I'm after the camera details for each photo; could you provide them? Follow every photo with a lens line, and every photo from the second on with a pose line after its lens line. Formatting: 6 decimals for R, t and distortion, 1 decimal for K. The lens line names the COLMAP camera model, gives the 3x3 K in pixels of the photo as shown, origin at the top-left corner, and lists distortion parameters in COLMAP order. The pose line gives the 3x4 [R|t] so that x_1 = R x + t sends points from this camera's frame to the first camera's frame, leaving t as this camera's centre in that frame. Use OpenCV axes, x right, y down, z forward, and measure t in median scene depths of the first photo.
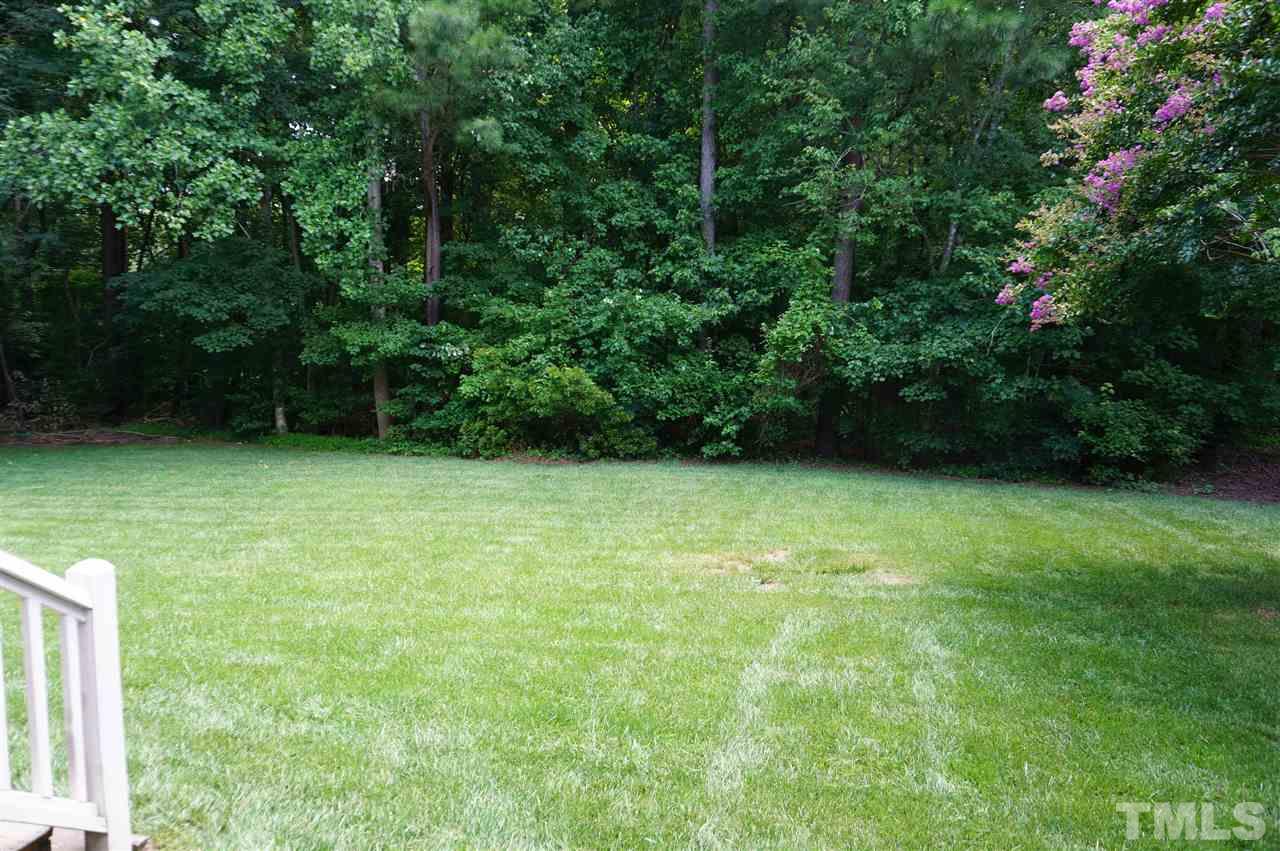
lens RADIAL K [[857.6, 0, 640.0], [0, 857.6, 425.5], [0, 0, 1]] dist [-0.068115, 0.060551]
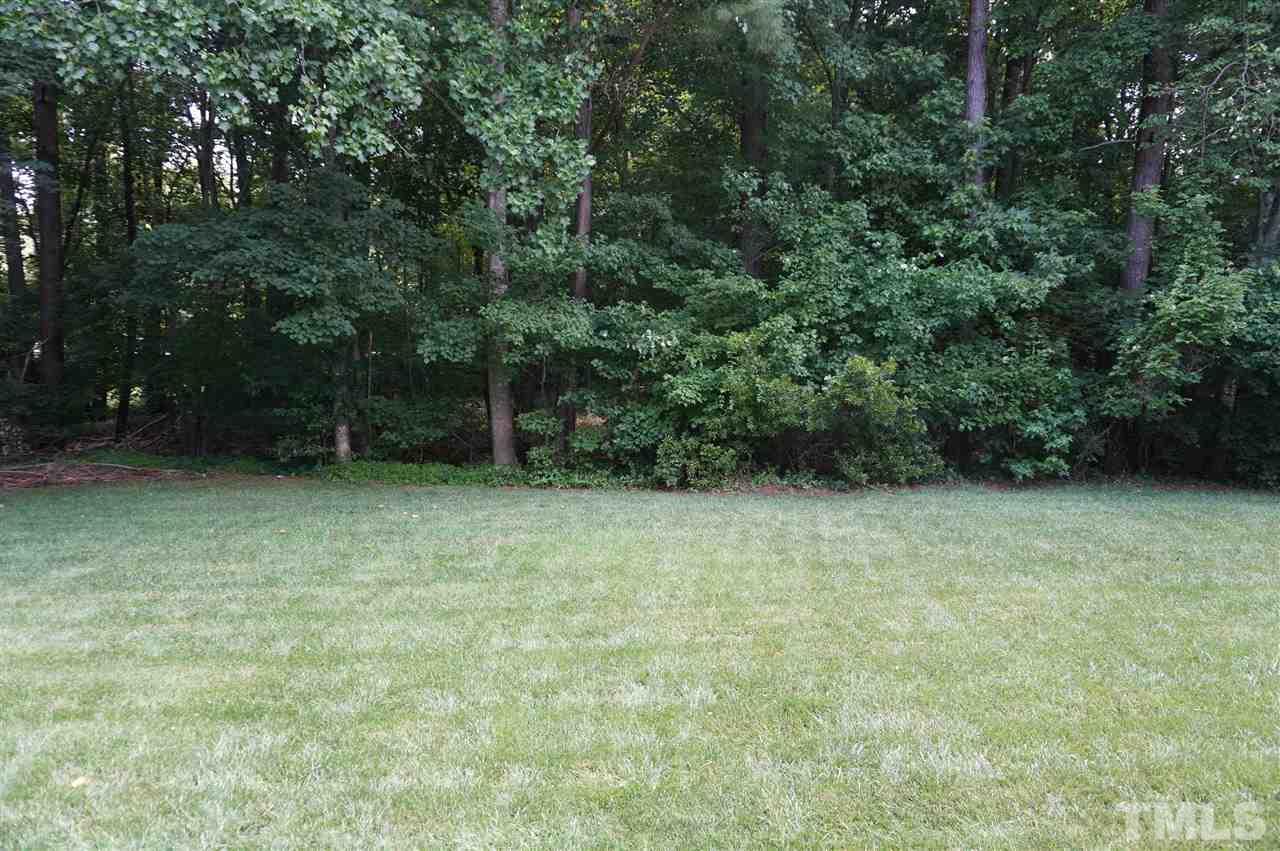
lens RADIAL K [[857.6, 0, 640.0], [0, 857.6, 425.5], [0, 0, 1]] dist [-0.068115, 0.060551]
pose [[0.989541, -0.022111, 0.142548, -0.338338], [0.023953, 0.999650, -0.011218, -0.008991], [-0.142250, 0.014516, 0.989724, 0.299739]]
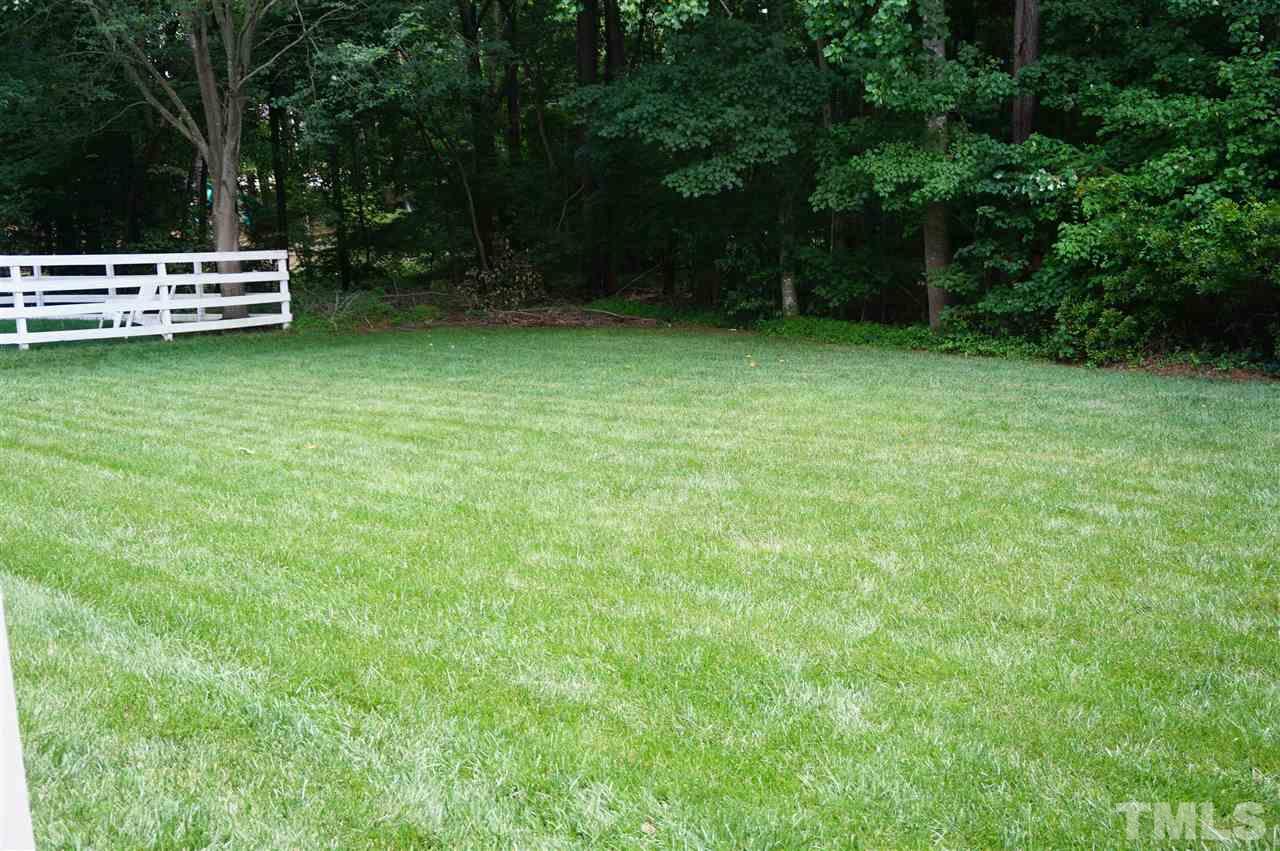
lens RADIAL K [[1279.9, 0, 641.9], [0, 1279.9, 392.0], [0, 0, 1]] dist [-0.005813, -0.011138]
pose [[0.853767, 0.049694, -0.518278, 0.009280], [-0.018382, 0.997691, 0.065380, 0.005722], [0.520330, -0.046292, 0.852709, 0.084542]]
